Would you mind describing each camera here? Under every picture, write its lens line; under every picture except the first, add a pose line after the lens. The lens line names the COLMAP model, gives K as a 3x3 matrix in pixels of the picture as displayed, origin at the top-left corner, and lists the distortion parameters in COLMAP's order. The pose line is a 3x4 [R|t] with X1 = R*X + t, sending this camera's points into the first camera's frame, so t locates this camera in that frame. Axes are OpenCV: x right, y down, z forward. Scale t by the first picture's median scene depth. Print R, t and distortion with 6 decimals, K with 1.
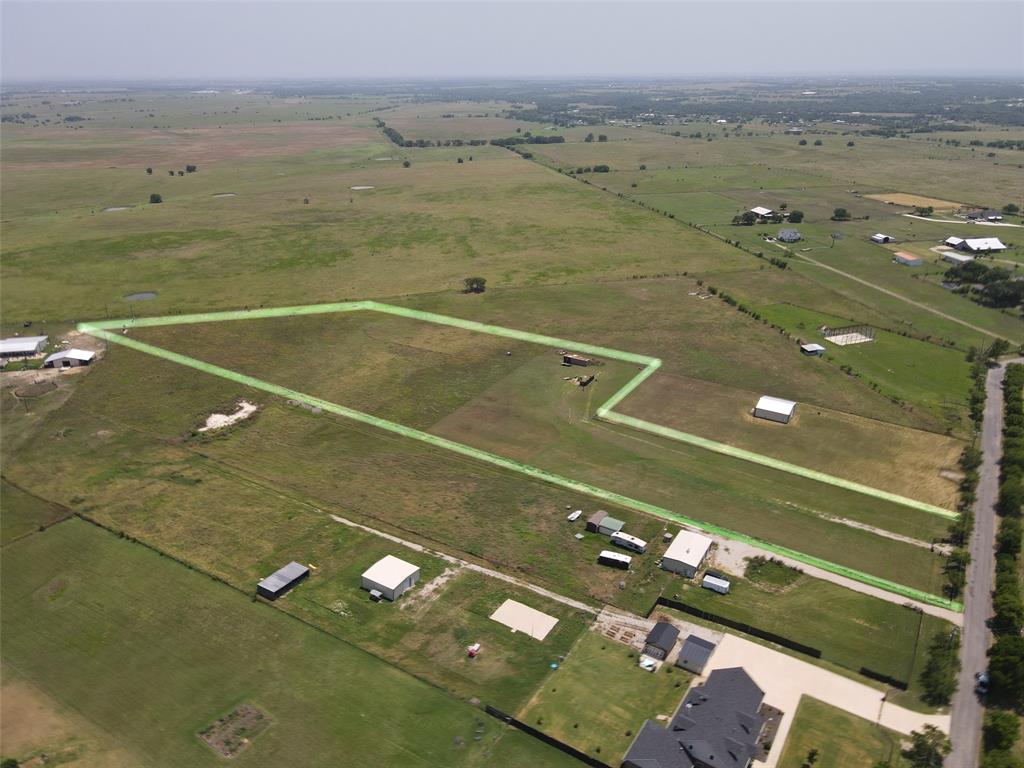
lens RADIAL K [[722.9, 0, 484.5], [0, 722.9, 443.1], [0, 0, 1]] dist [0.025030, 0.002850]
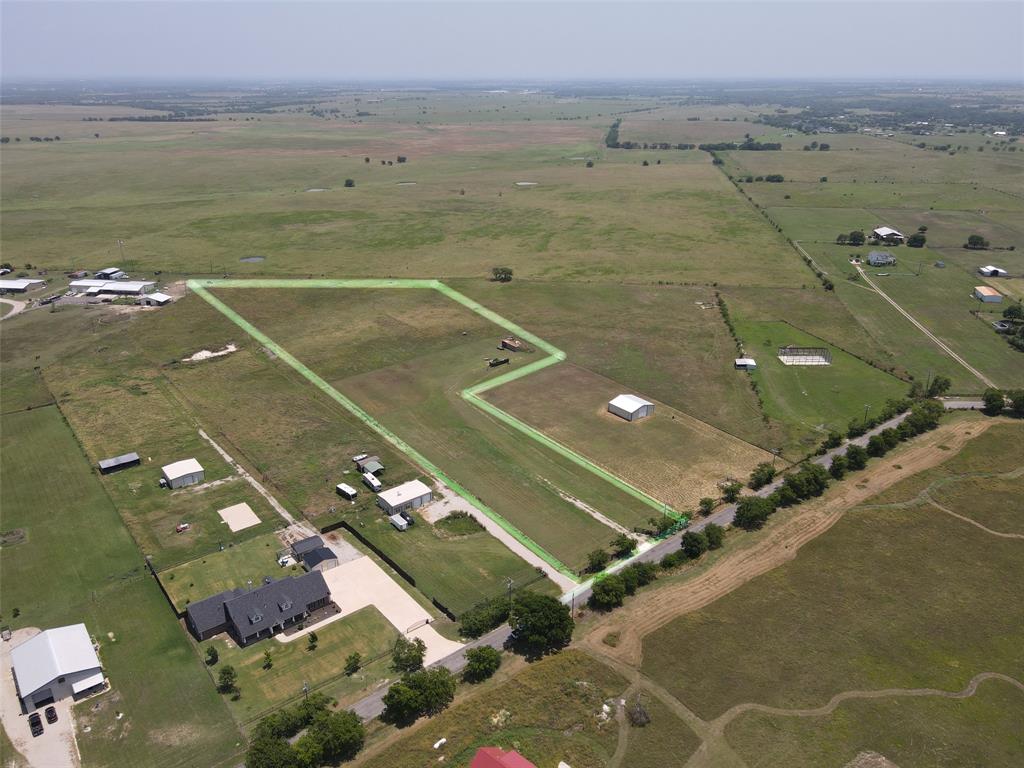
lens RADIAL K [[734.6, 0, 505.1], [0, 734.6, 420.0], [0, 0, 1]] dist [0.000056, 0.024243]
pose [[0.945305, 0.148416, -0.290466, 0.438627], [-0.157194, 0.987543, -0.006986, 0.005616], [0.285811, 0.052264, 0.956860, -0.057279]]
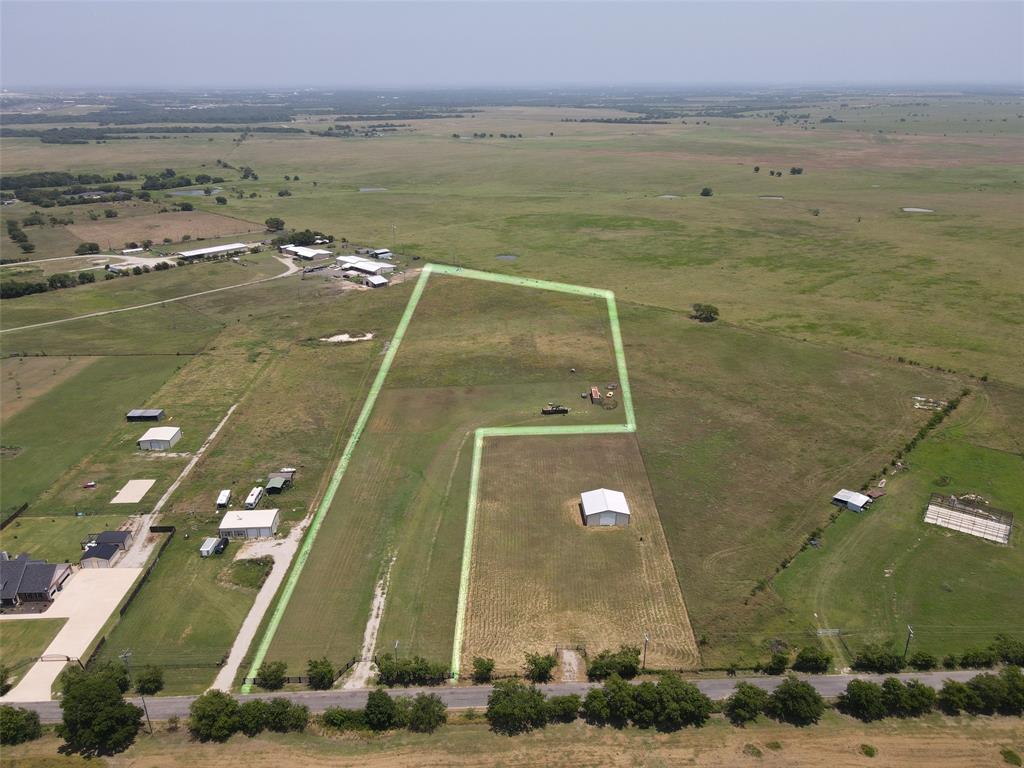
lens RADIAL K [[734.6, 0, 505.1], [0, 734.6, 420.0], [0, 0, 1]] dist [0.000056, 0.024243]
pose [[0.578092, 0.352421, -0.735941, 0.725528], [-0.375953, 0.915522, 0.143101, -0.169424], [0.724203, 0.193954, 0.661750, 0.297392]]
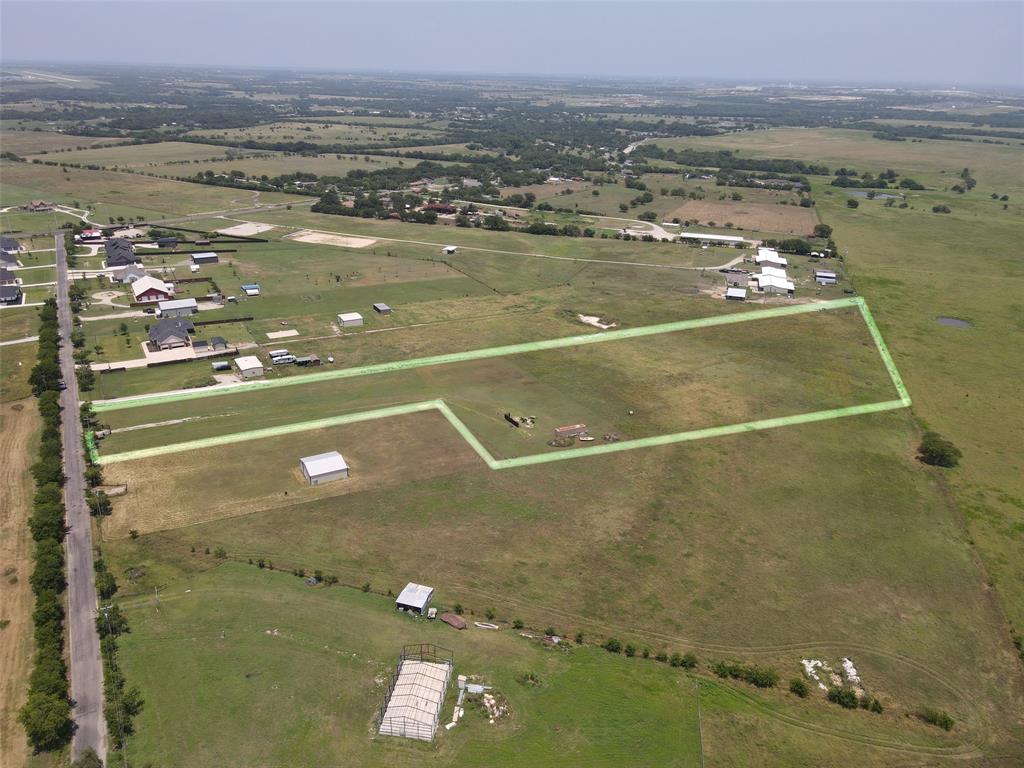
lens RADIAL K [[734.6, 0, 505.1], [0, 734.6, 420.0], [0, 0, 1]] dist [0.000056, 0.024243]
pose [[-0.463831, 0.385577, -0.797616, 0.794147], [-0.421329, 0.695981, 0.581458, -0.558469], [0.779322, 0.605757, -0.160363, 1.028514]]
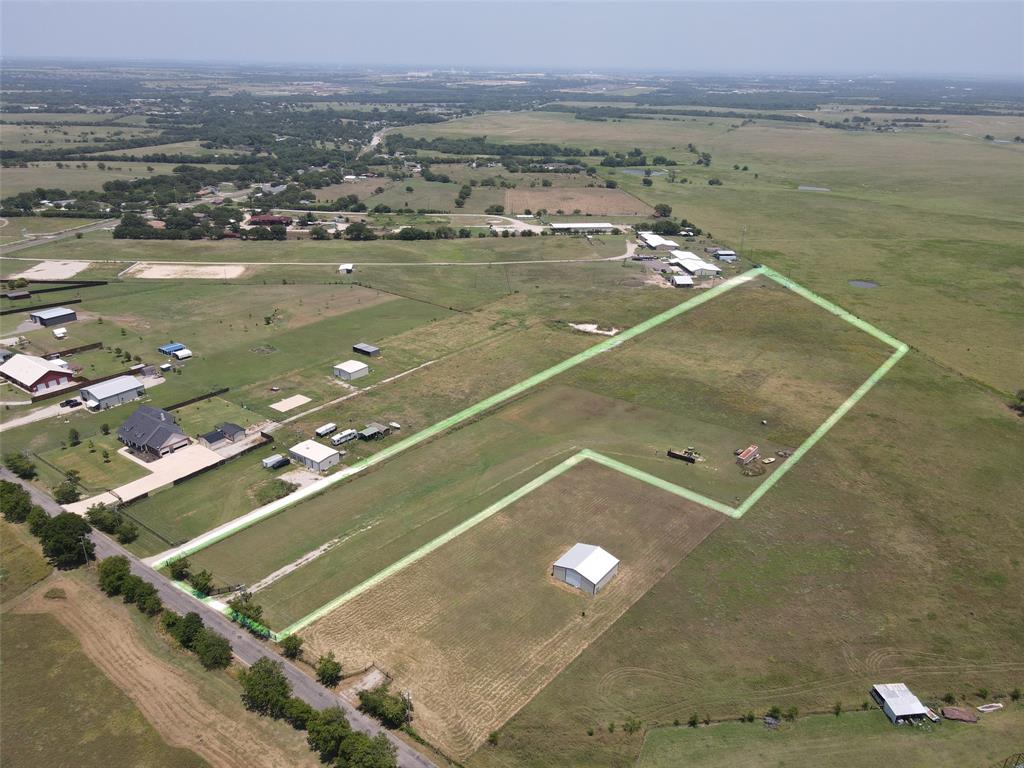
lens RADIAL K [[734.6, 0, 505.1], [0, 734.6, 420.0], [0, 0, 1]] dist [0.000056, 0.024243]
pose [[-0.059006, 0.449225, -0.891468, 0.785587], [-0.471418, 0.774634, 0.421554, -0.337031], [0.879934, 0.445128, 0.166065, 0.605159]]
